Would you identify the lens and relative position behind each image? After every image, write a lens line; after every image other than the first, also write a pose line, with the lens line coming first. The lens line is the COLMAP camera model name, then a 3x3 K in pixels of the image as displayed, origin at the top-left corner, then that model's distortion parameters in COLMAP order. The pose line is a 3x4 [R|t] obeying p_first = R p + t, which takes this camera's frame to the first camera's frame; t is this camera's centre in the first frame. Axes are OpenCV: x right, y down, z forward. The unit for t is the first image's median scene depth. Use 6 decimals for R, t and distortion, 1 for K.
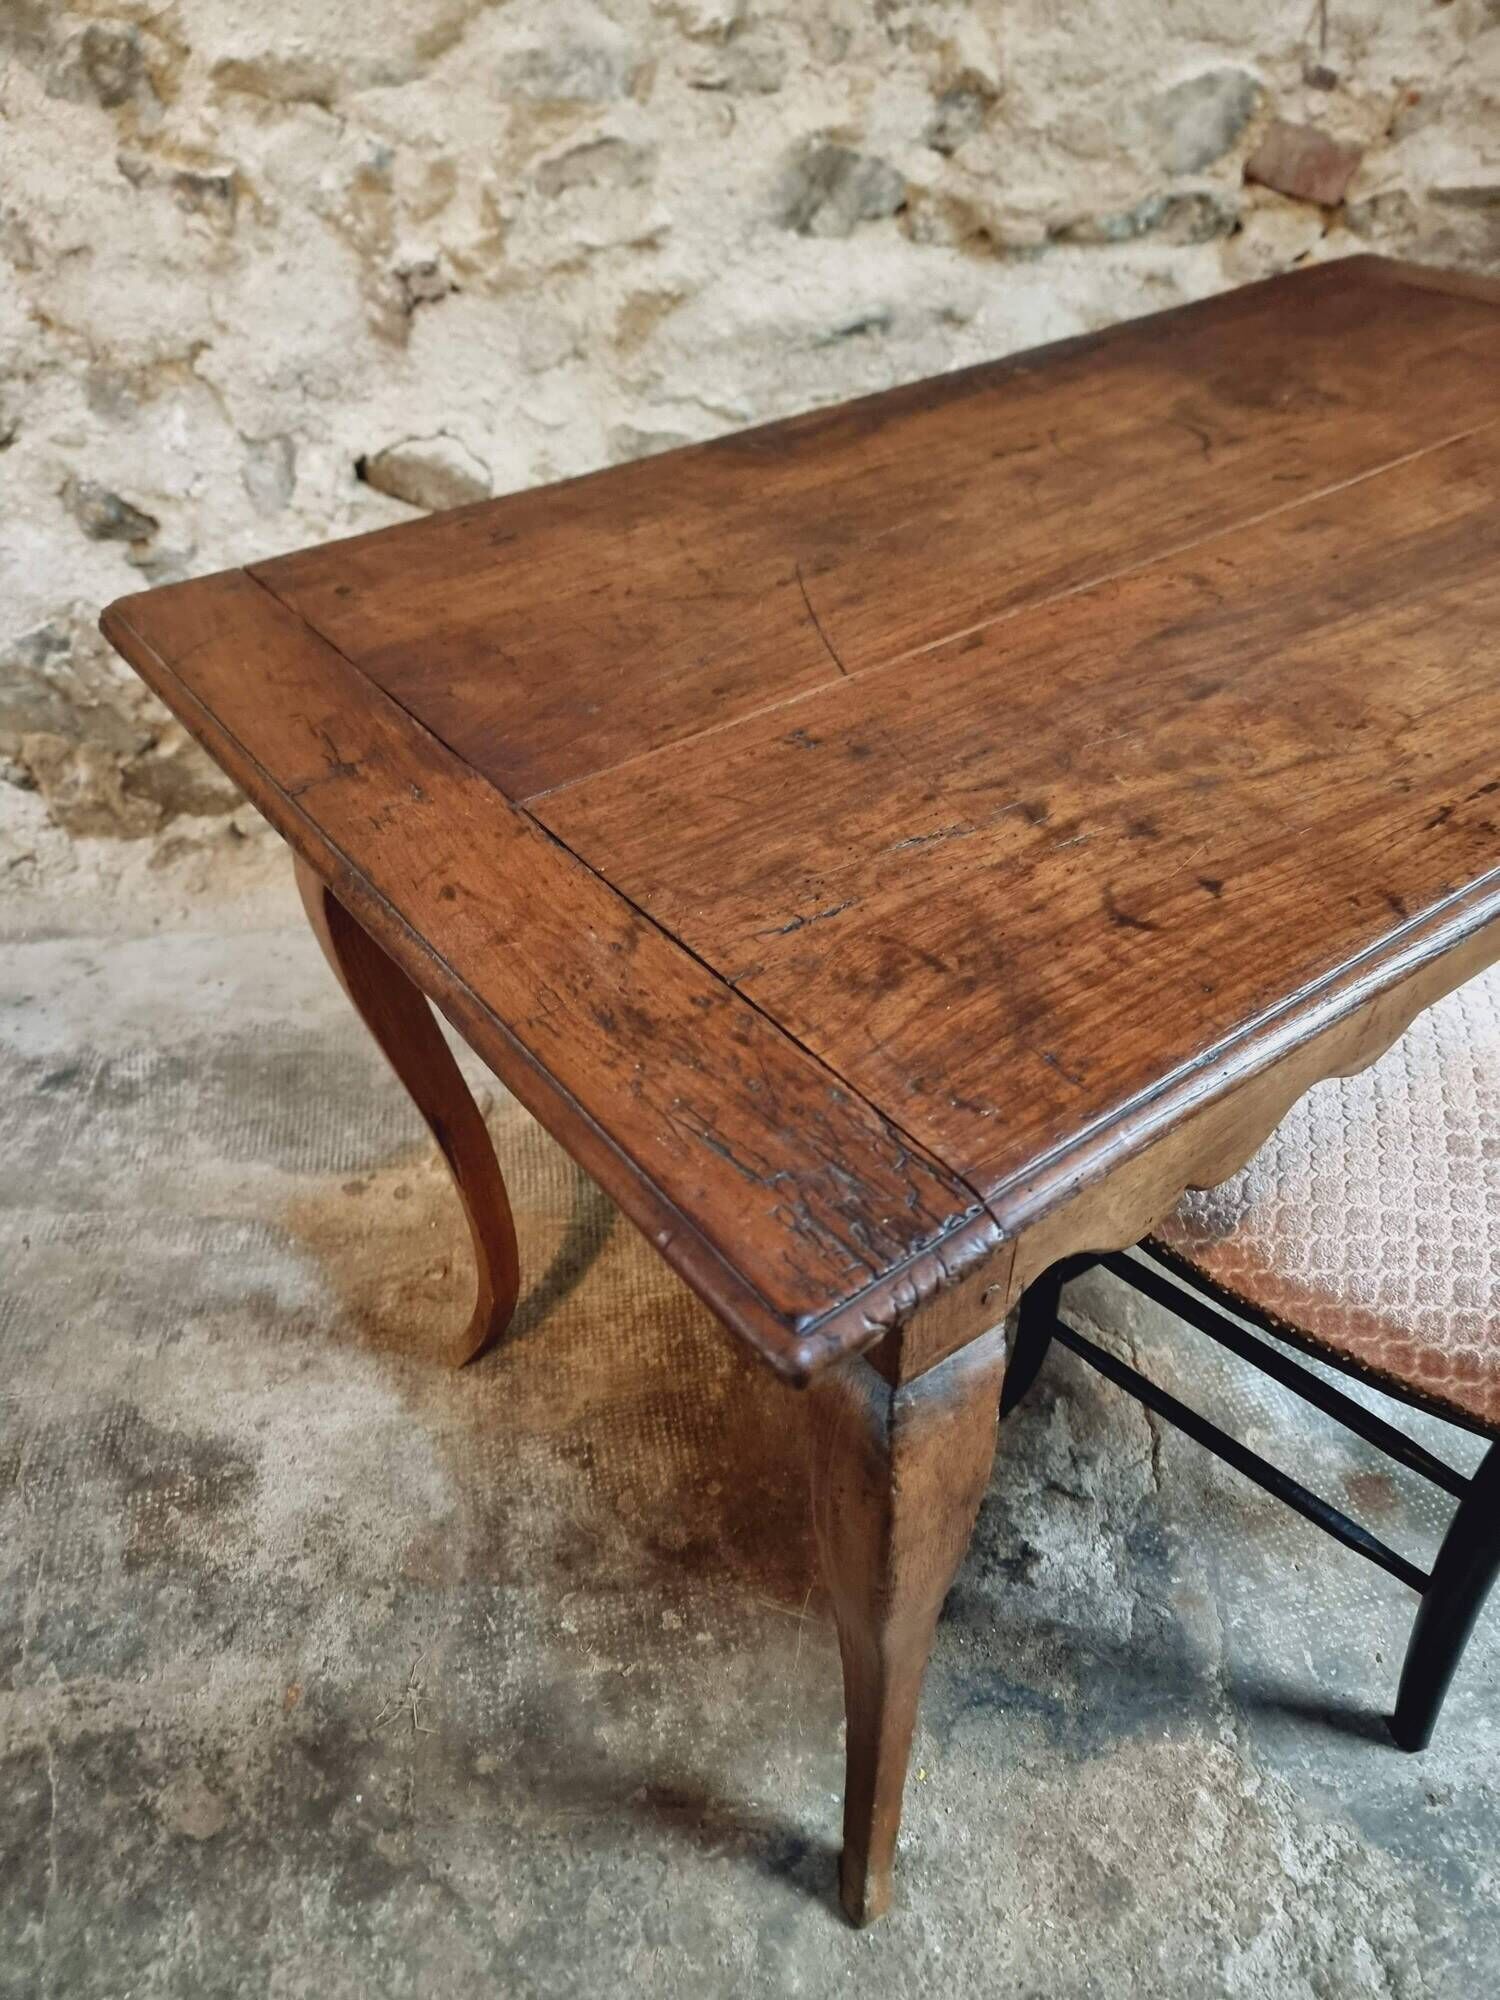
lens RADIAL K [[1401.0, 0, 726.7], [0, 1401.0, 1028.6], [0, 0, 1]] dist [0.046449, -0.047958]
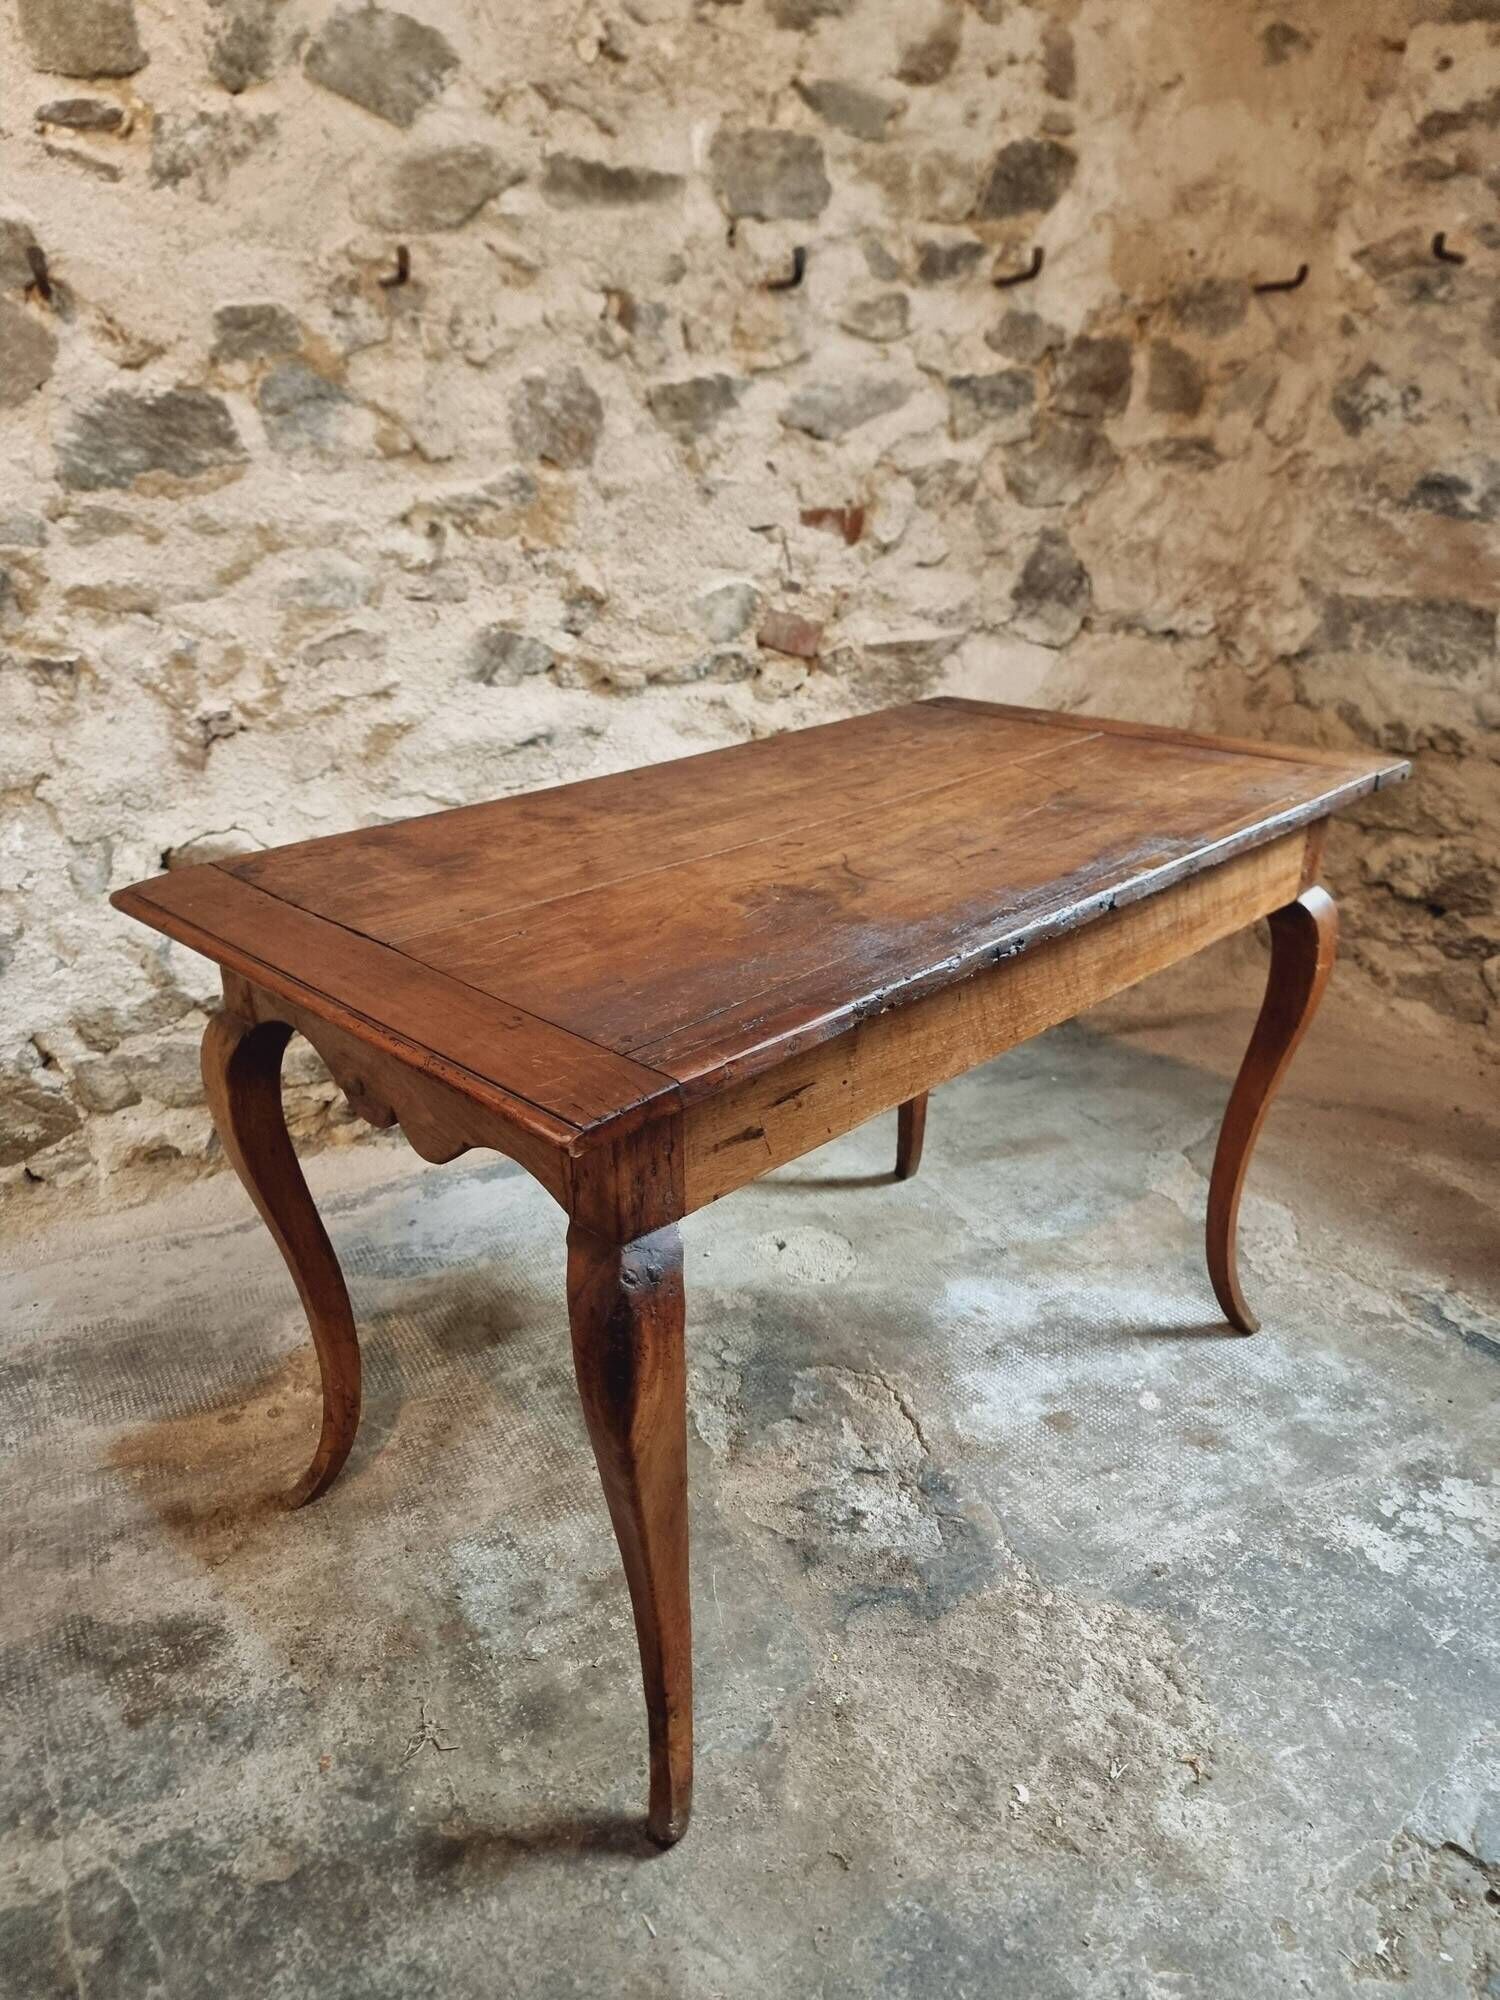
lens RADIAL K [[1401.0, 0, 721.8], [0, 1401.0, 1011.9], [0, 0, 1]] dist [0.046449, -0.047958]
pose [[0.937000, -0.116339, 0.329387, -0.251942], [0.214995, 0.935235, -0.281270, 0.233884], [-0.275332, 0.334367, 0.901327, -0.289254]]
